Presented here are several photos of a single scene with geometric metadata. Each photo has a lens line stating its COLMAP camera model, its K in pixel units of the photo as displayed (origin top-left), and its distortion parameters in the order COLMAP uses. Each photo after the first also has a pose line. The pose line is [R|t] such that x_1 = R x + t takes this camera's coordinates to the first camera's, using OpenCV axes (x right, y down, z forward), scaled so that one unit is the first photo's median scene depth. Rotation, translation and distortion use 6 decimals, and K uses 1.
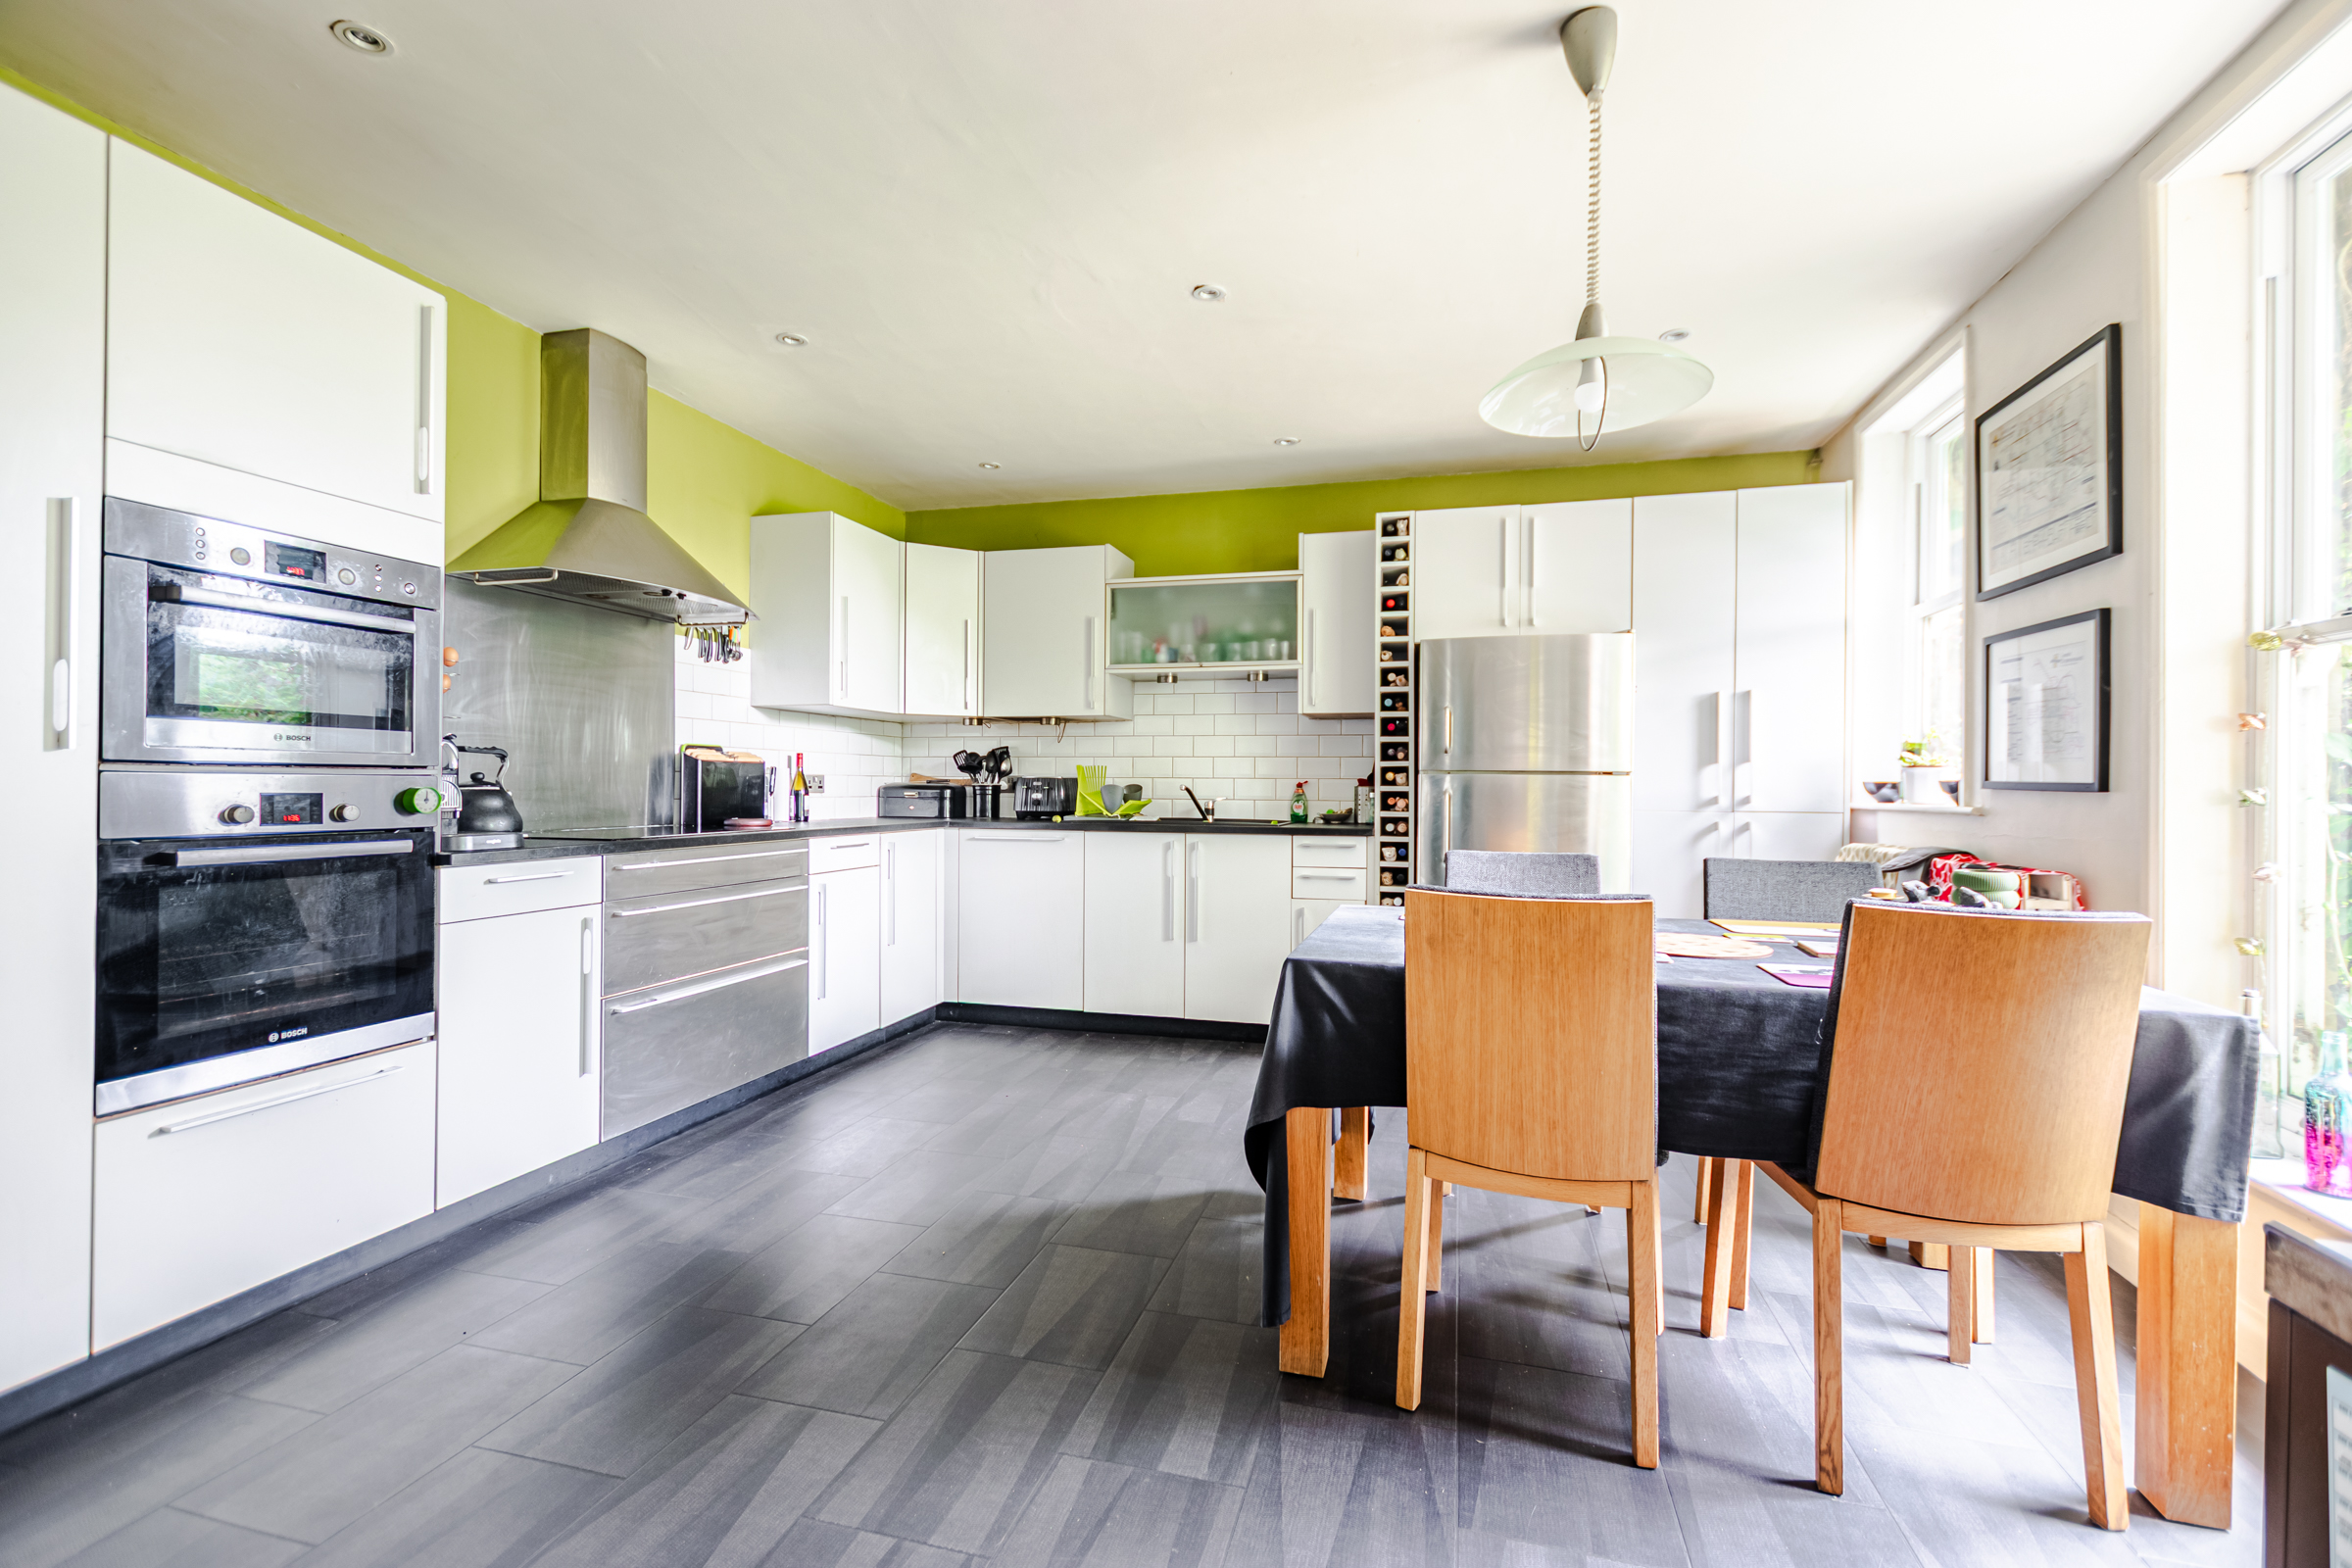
lens RADIAL K [[1015.0, 0, 1174.9], [0, 1015.0, 785.0], [0, 0, 1]] dist [0.004257, -0.000776]
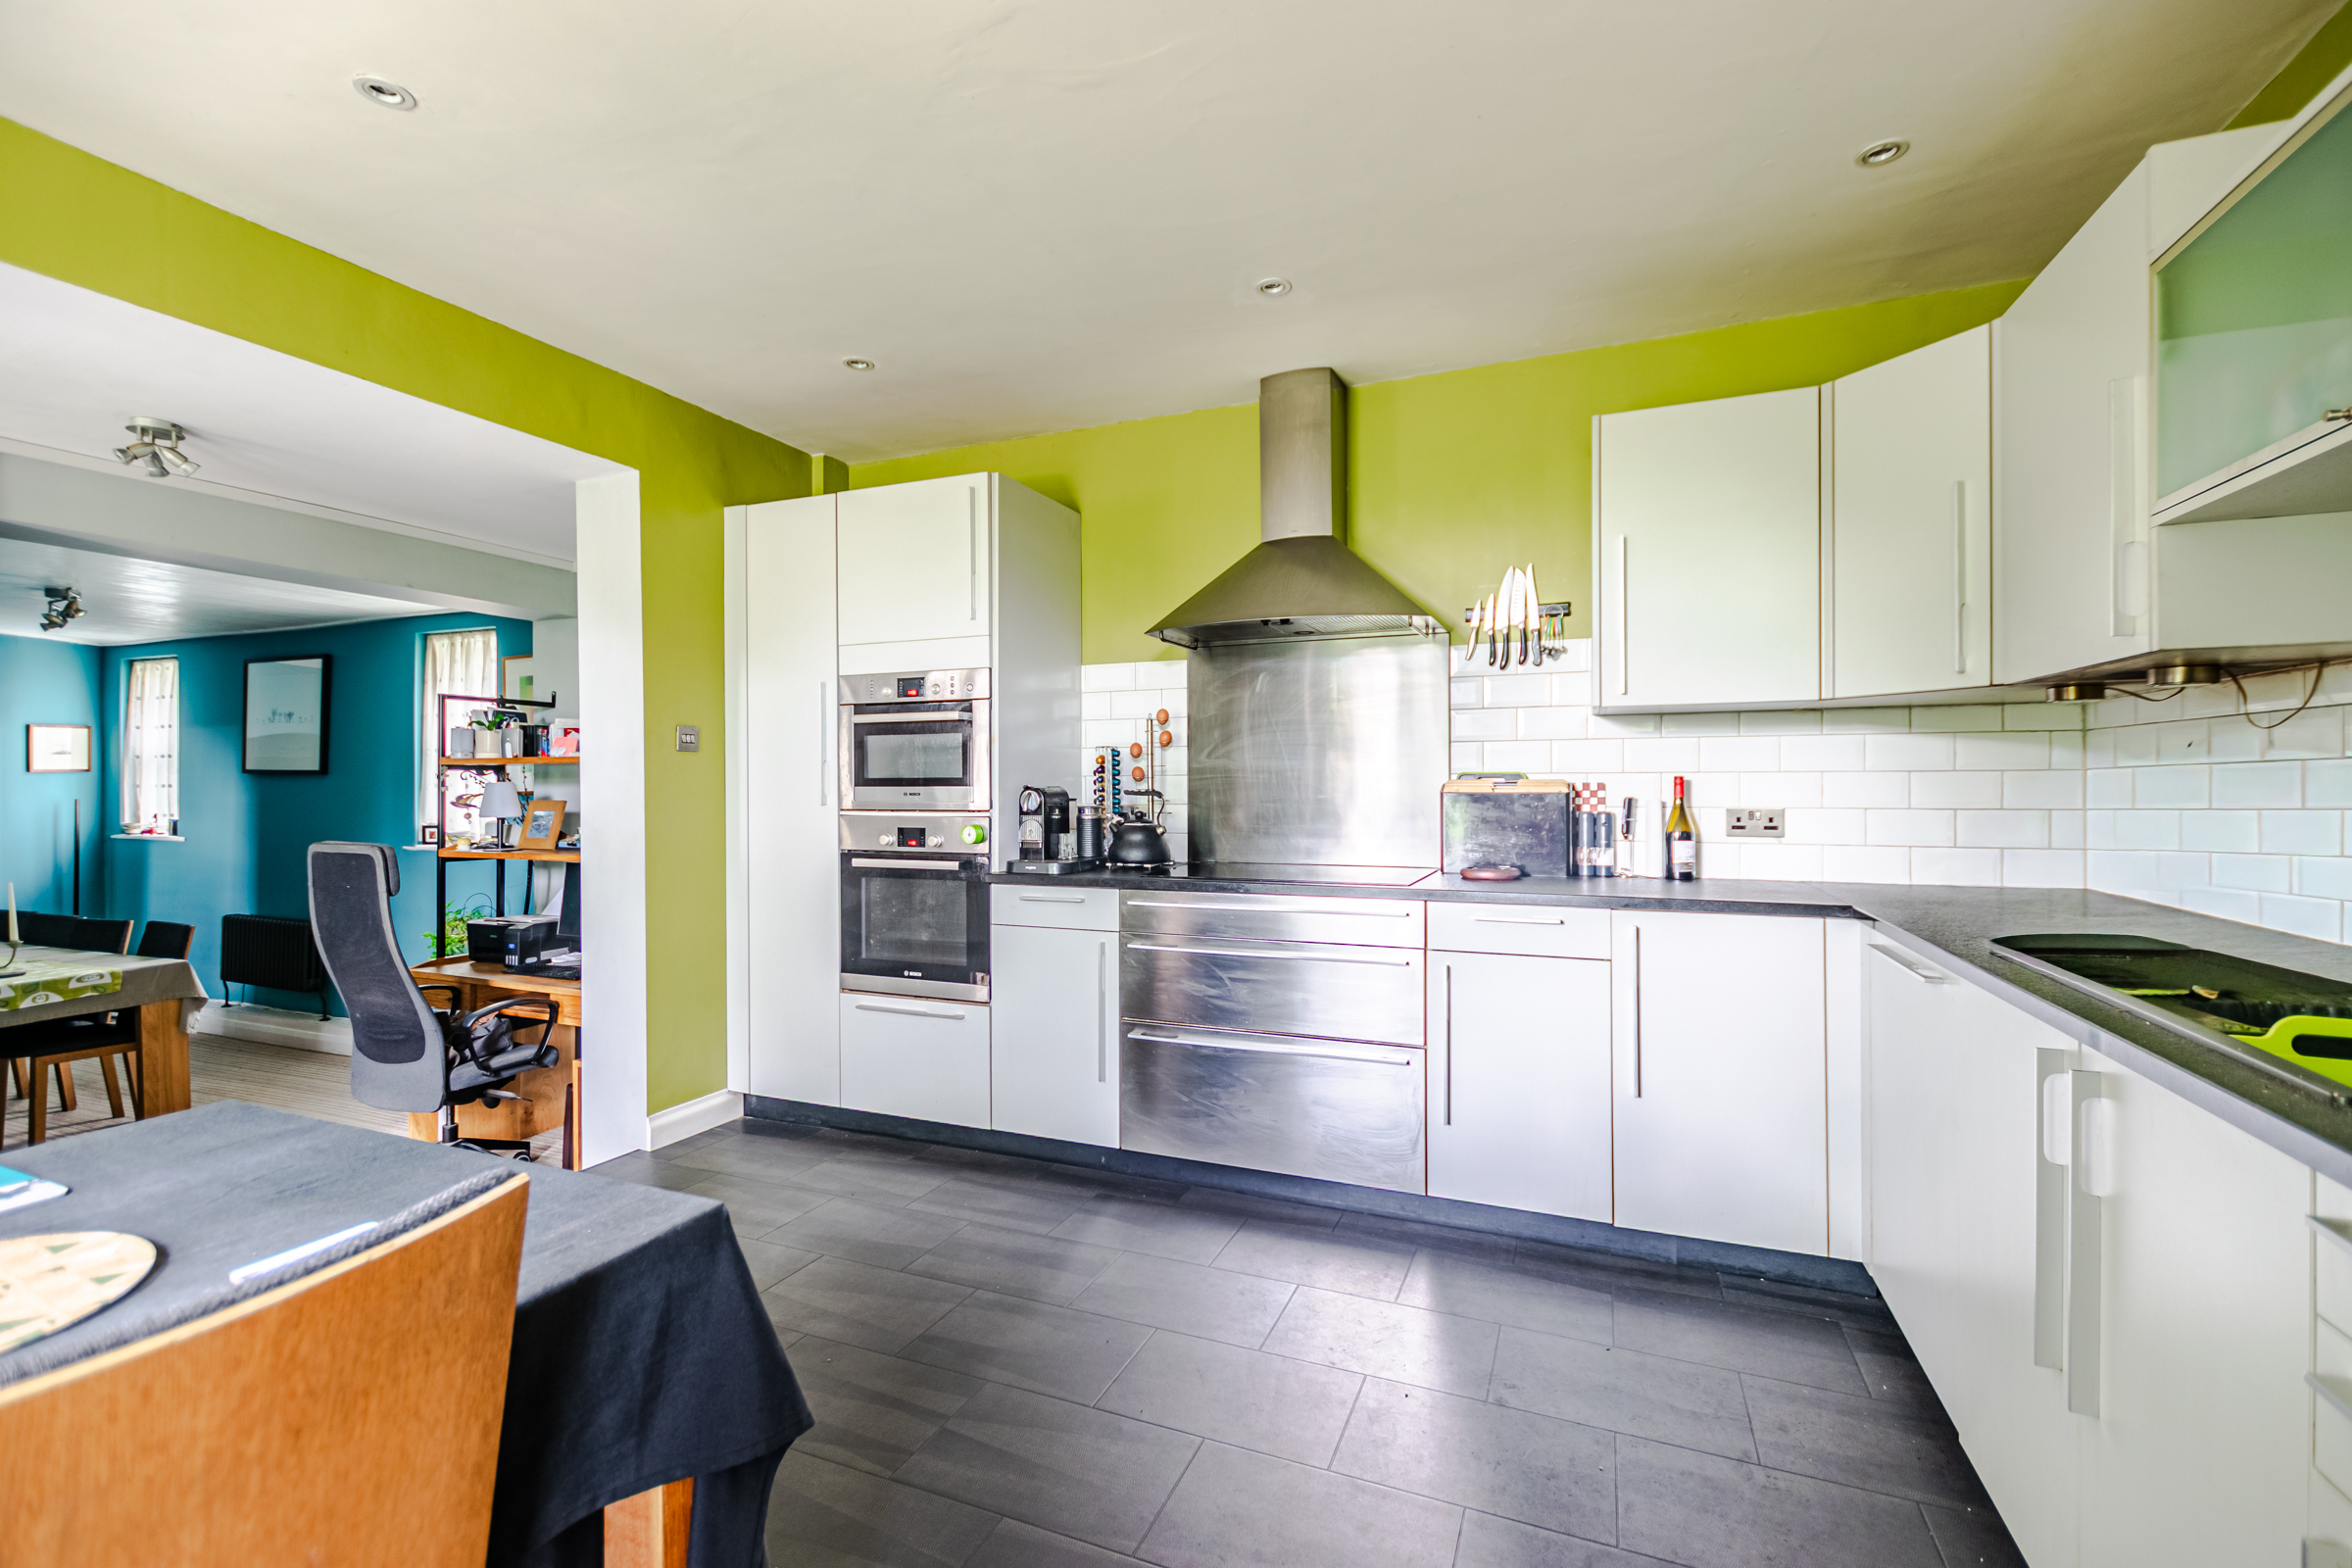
lens RADIAL K [[1015.0, 0, 1175.7], [0, 1015.0, 782.2], [0, 0, 1]] dist [0.004257, -0.000776]
pose [[-0.122686, -0.000073, -0.992446, 0.558336], [0.006096, 0.999981, -0.000827, -0.049337], [0.992427, -0.006152, -0.122683, 1.270689]]
